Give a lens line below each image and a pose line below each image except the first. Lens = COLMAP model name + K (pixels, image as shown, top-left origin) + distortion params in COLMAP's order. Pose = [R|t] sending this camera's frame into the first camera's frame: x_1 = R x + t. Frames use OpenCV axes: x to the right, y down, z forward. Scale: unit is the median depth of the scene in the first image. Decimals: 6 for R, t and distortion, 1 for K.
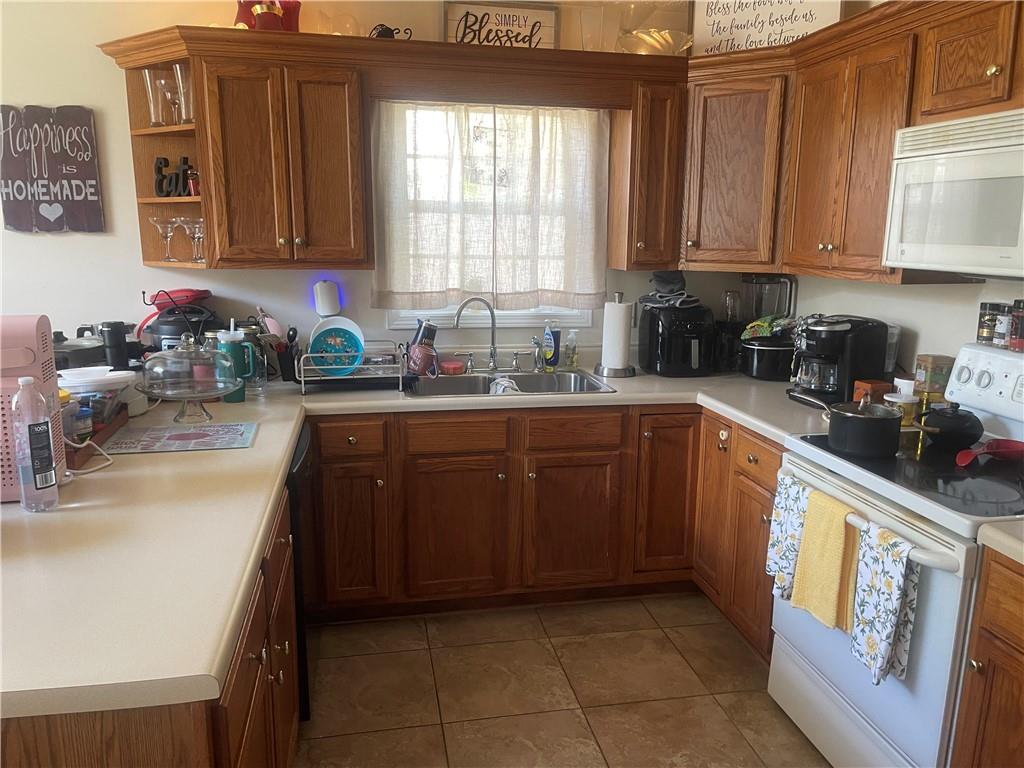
lens RADIAL K [[768.7, 0, 515.8], [0, 768.7, 378.5], [0, 0, 1]] dist [0.079972, -0.107656]
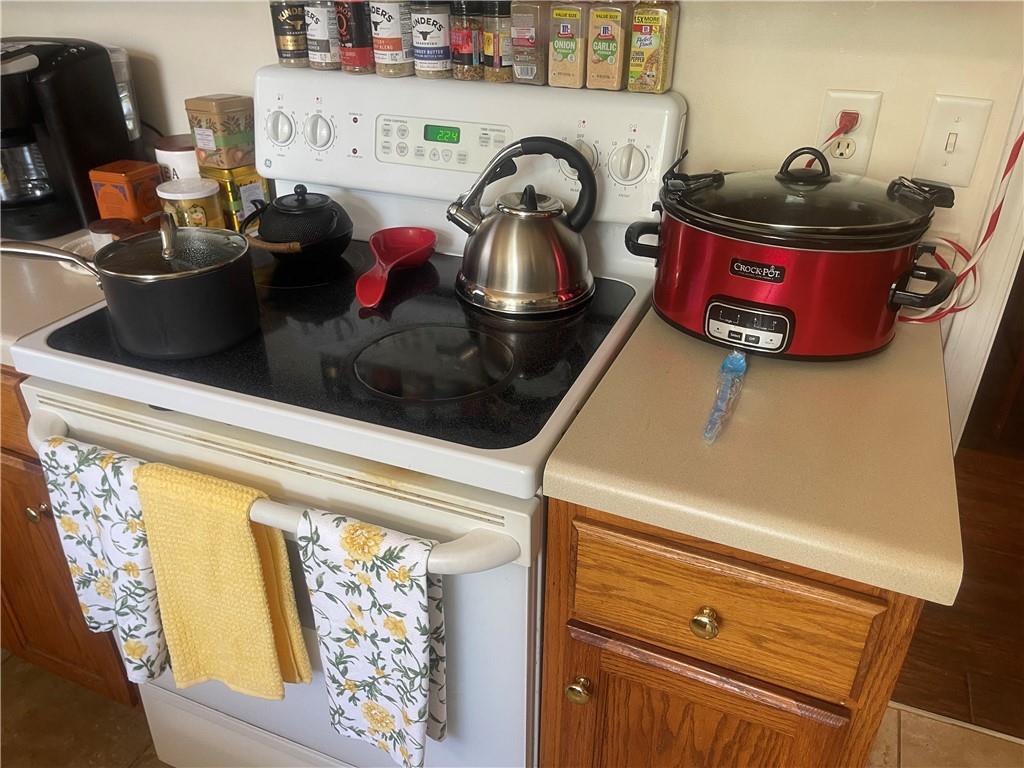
lens RADIAL K [[768.7, 0, 517.5], [0, 768.7, 385.2], [0, 0, 1]] dist [0.079972, -0.107656]
pose [[0.546802, -0.424319, 0.721776, 0.042273], [0.156736, 0.898704, 0.409592, -0.009712], [-0.822461, -0.110838, 0.557919, 0.122745]]
